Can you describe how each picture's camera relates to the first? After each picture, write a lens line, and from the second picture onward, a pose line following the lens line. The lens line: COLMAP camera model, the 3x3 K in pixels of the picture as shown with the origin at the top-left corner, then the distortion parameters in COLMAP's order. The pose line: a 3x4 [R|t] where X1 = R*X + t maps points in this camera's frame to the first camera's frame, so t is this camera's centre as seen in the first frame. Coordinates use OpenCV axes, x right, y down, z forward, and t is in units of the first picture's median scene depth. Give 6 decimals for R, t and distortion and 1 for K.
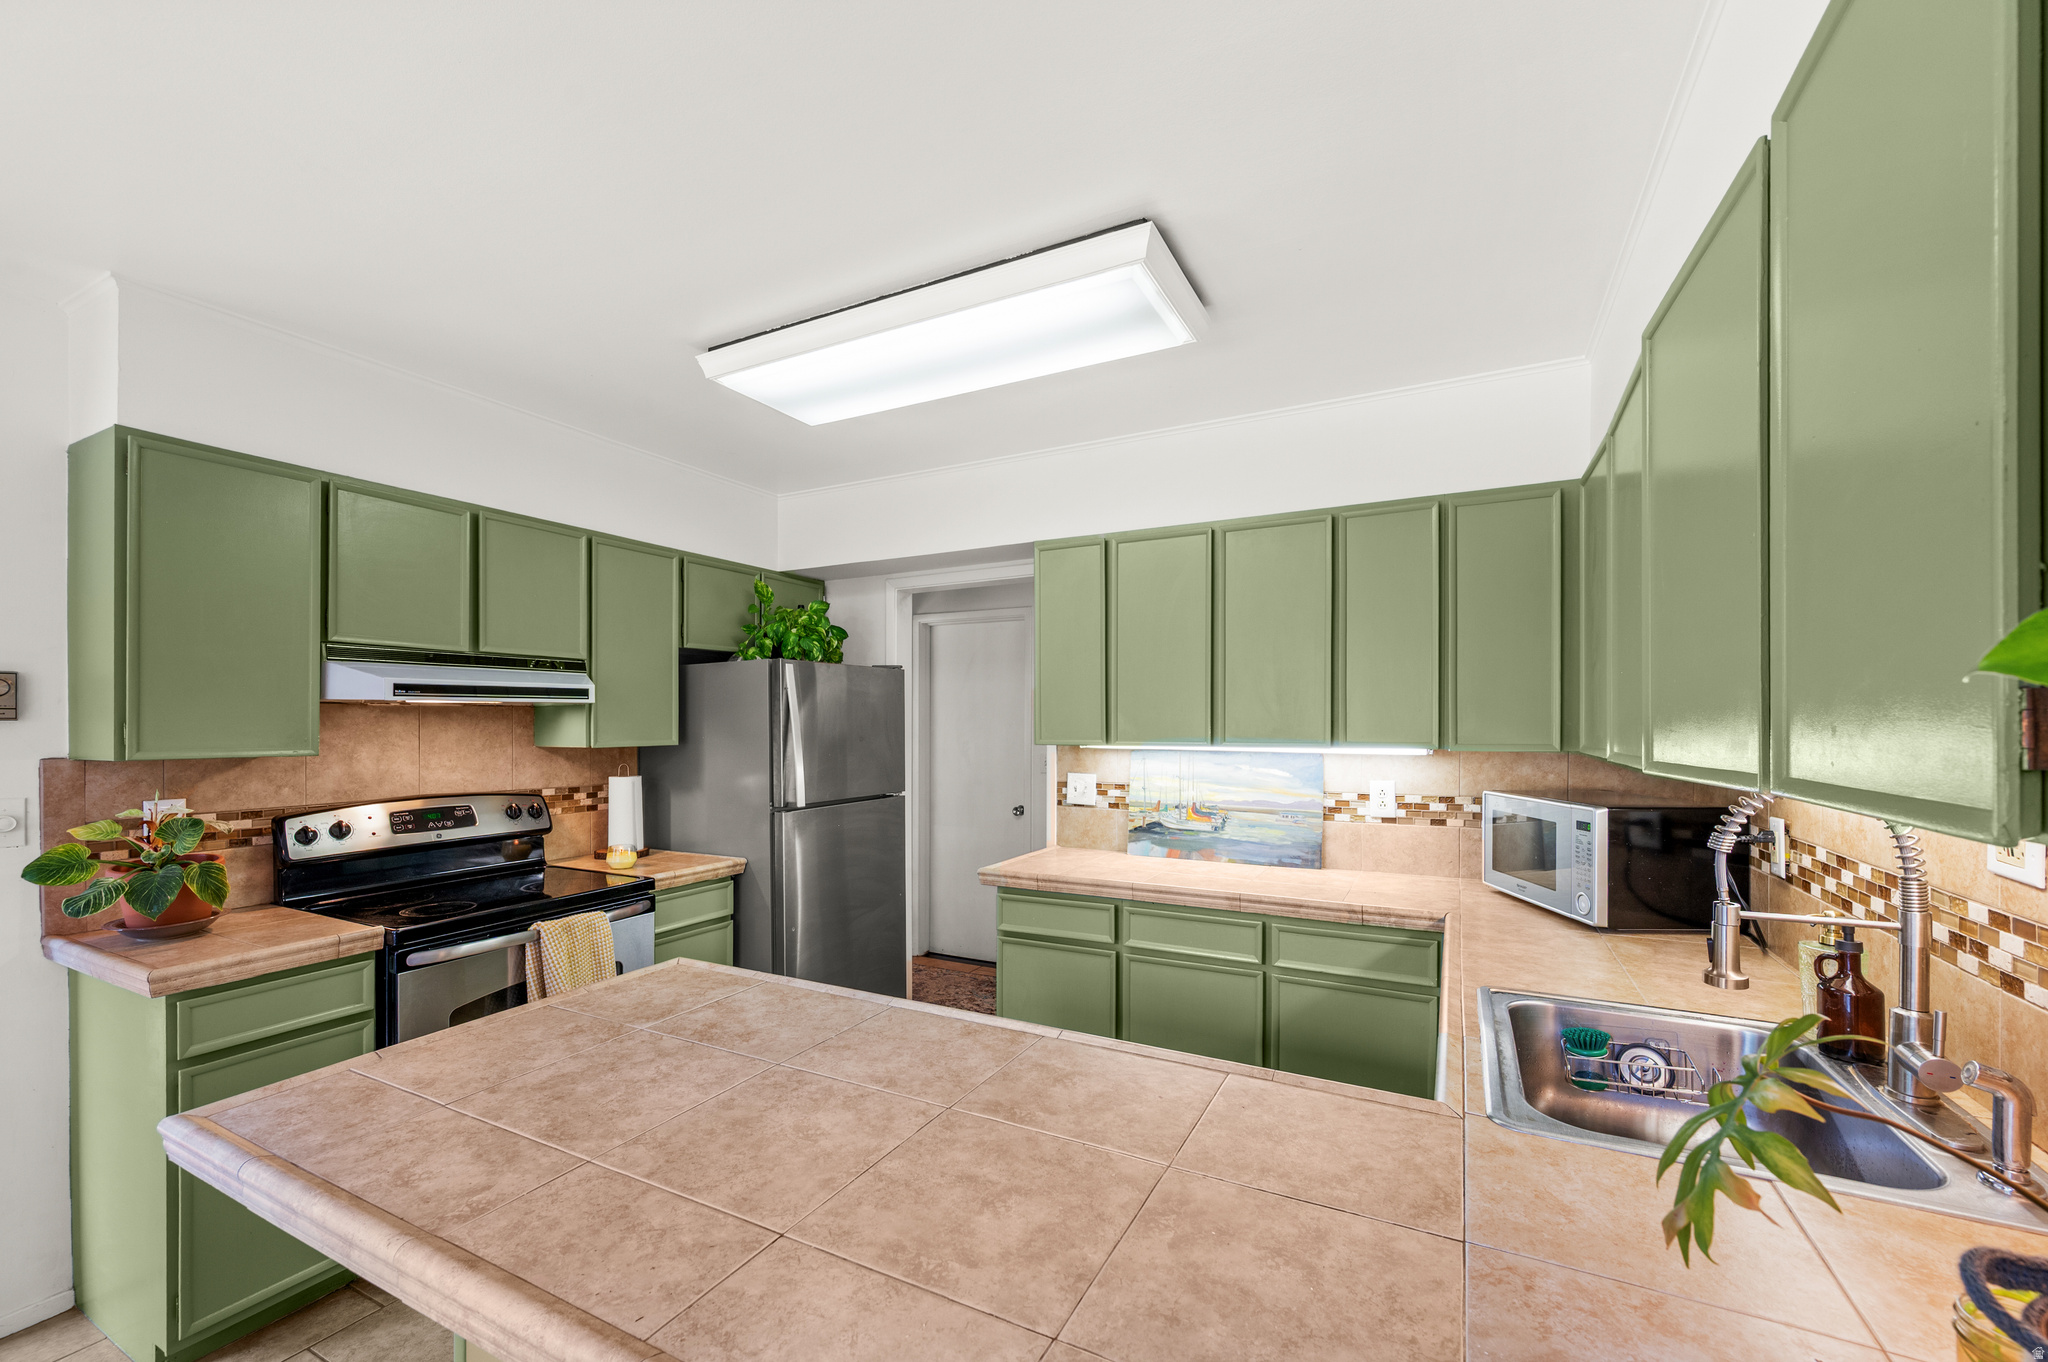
lens RADIAL K [[818.7, 0, 988.8], [0, 818.7, 724.9], [0, 0, 1]] dist [-0.001962, 0.000495]
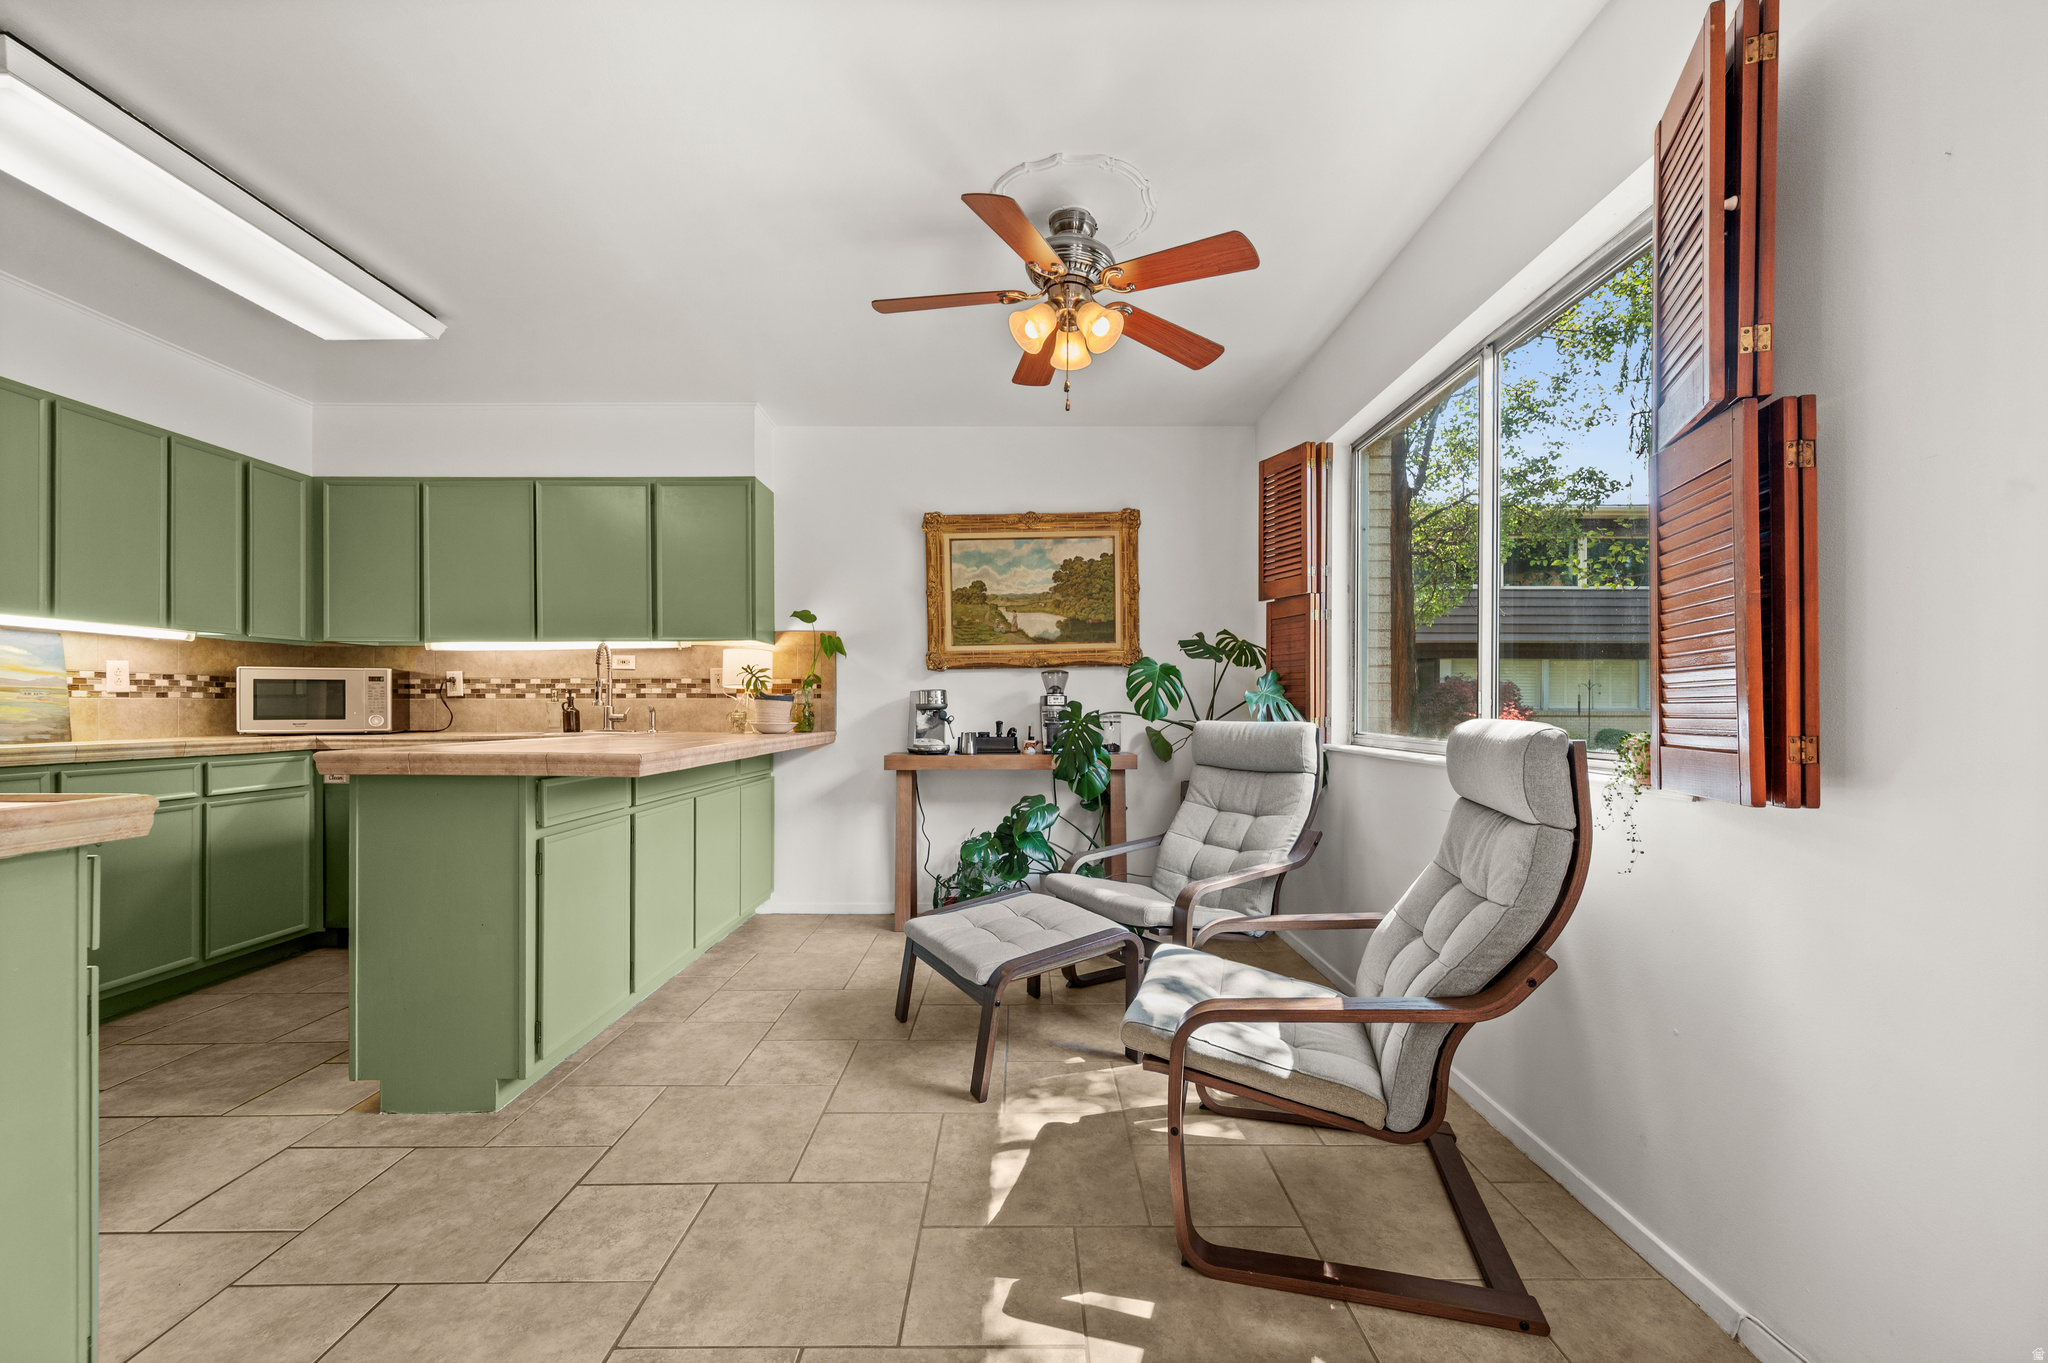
lens RADIAL K [[818.7, 0, 1013.3], [0, 818.7, 712.7], [0, 0, 1]] dist [-0.001962, 0.000495]
pose [[-0.456247, -0.004835, 0.889840, -1.096323], [-0.001766, 0.999988, 0.004528, 0.130231], [-0.889851, 0.000494, -0.456250, 0.386077]]
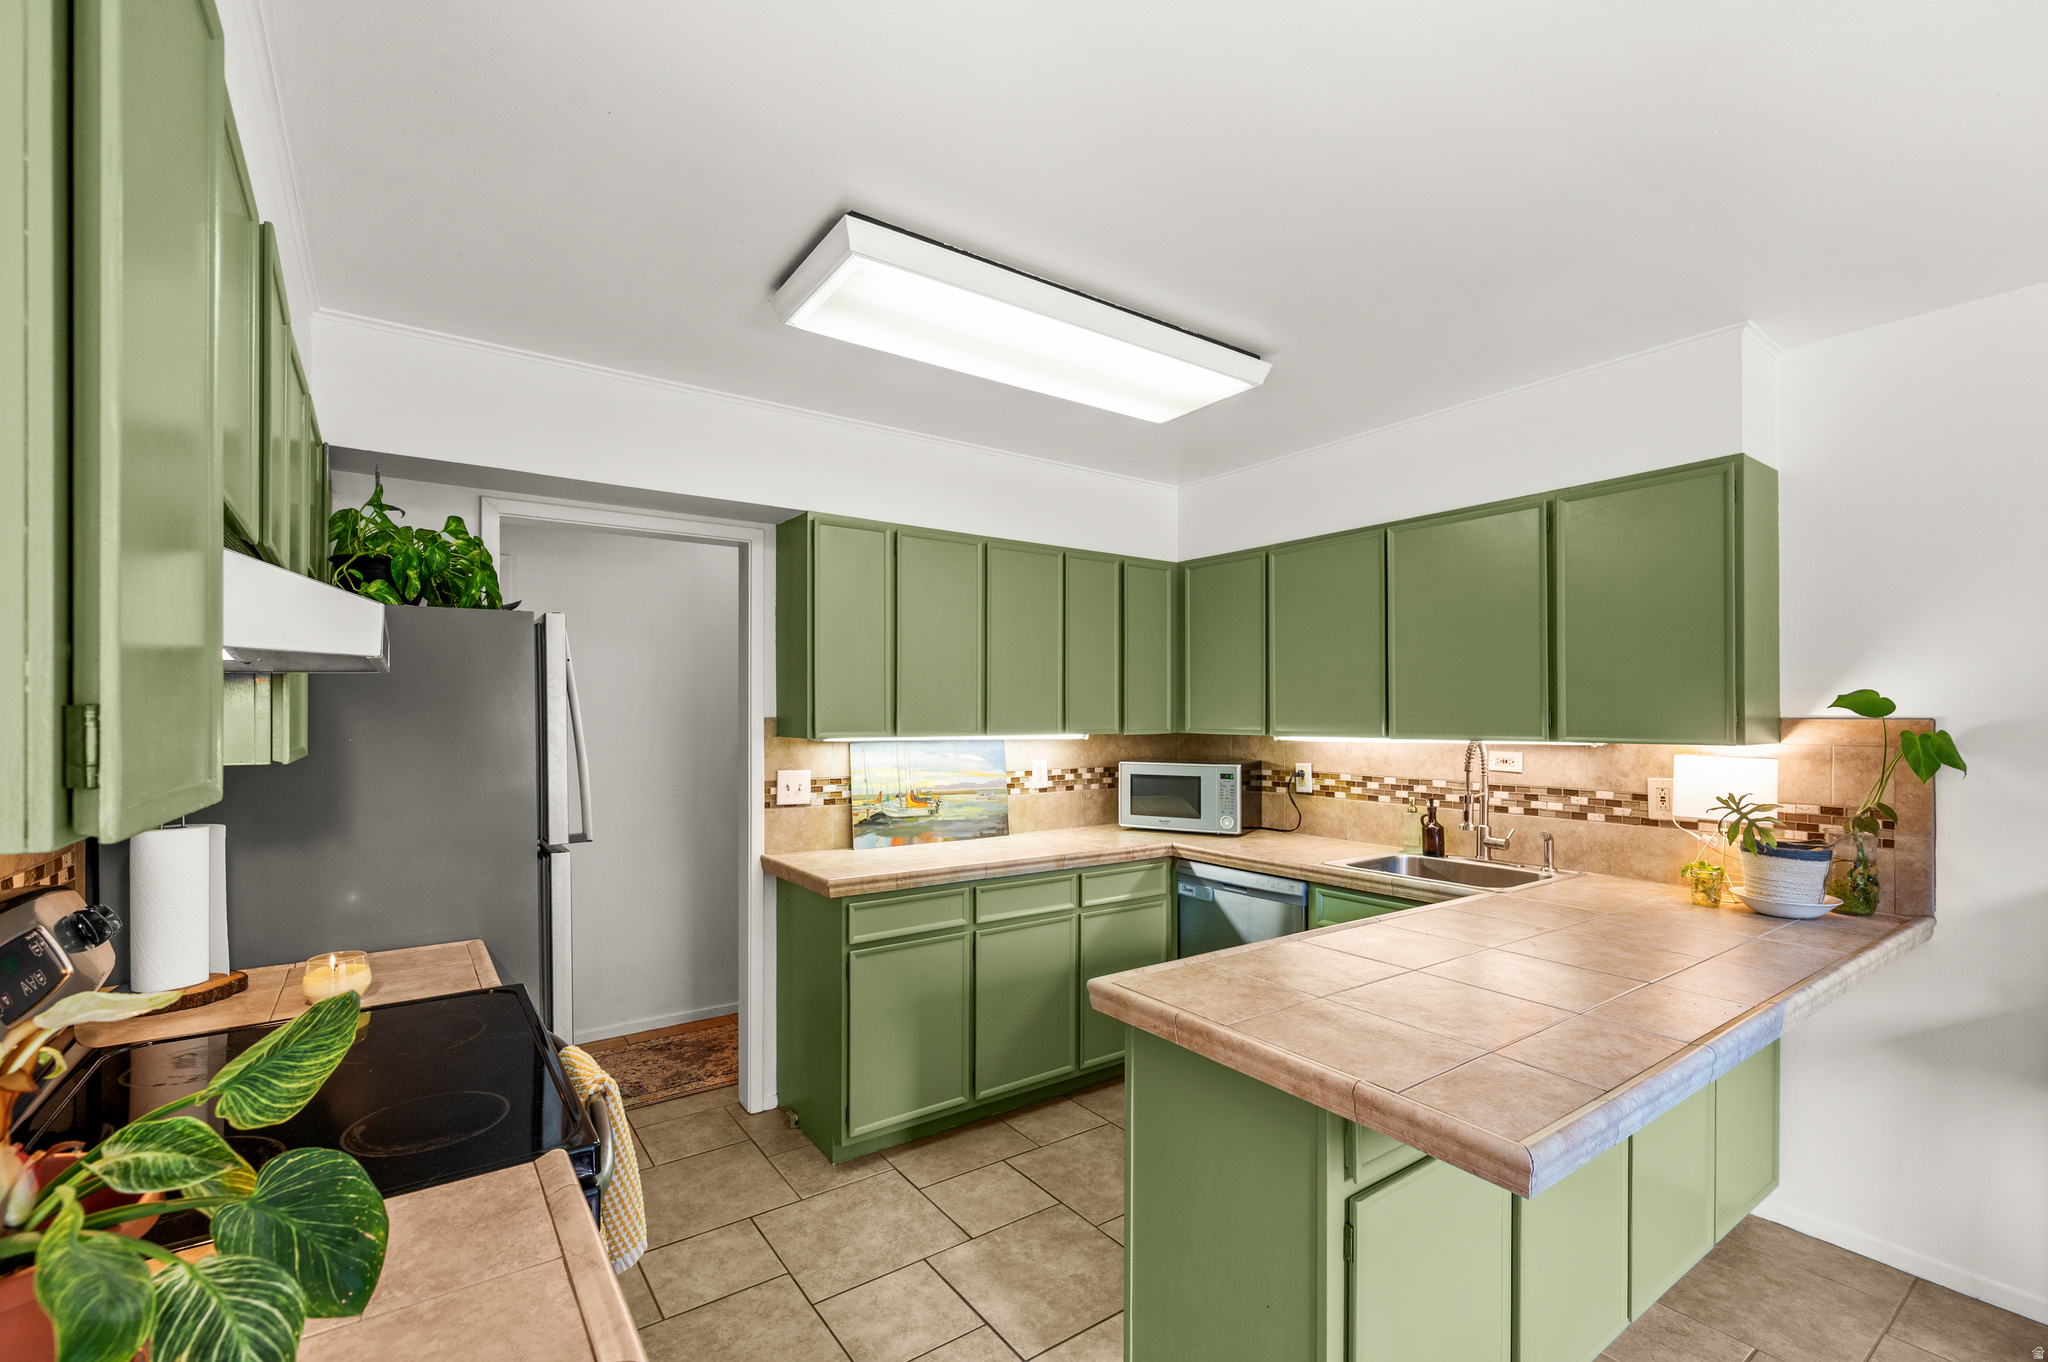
lens RADIAL K [[887.6, 0, 1041.3], [0, 887.6, 717.0], [0, 0, 1]] dist [0.002026, 0.000265]
pose [[0.441315, -0.001355, 0.897351, -0.747022], [-0.000024, 0.999999, 0.001522, -0.001183], [-0.897352, -0.000694, 0.441315, 0.369962]]
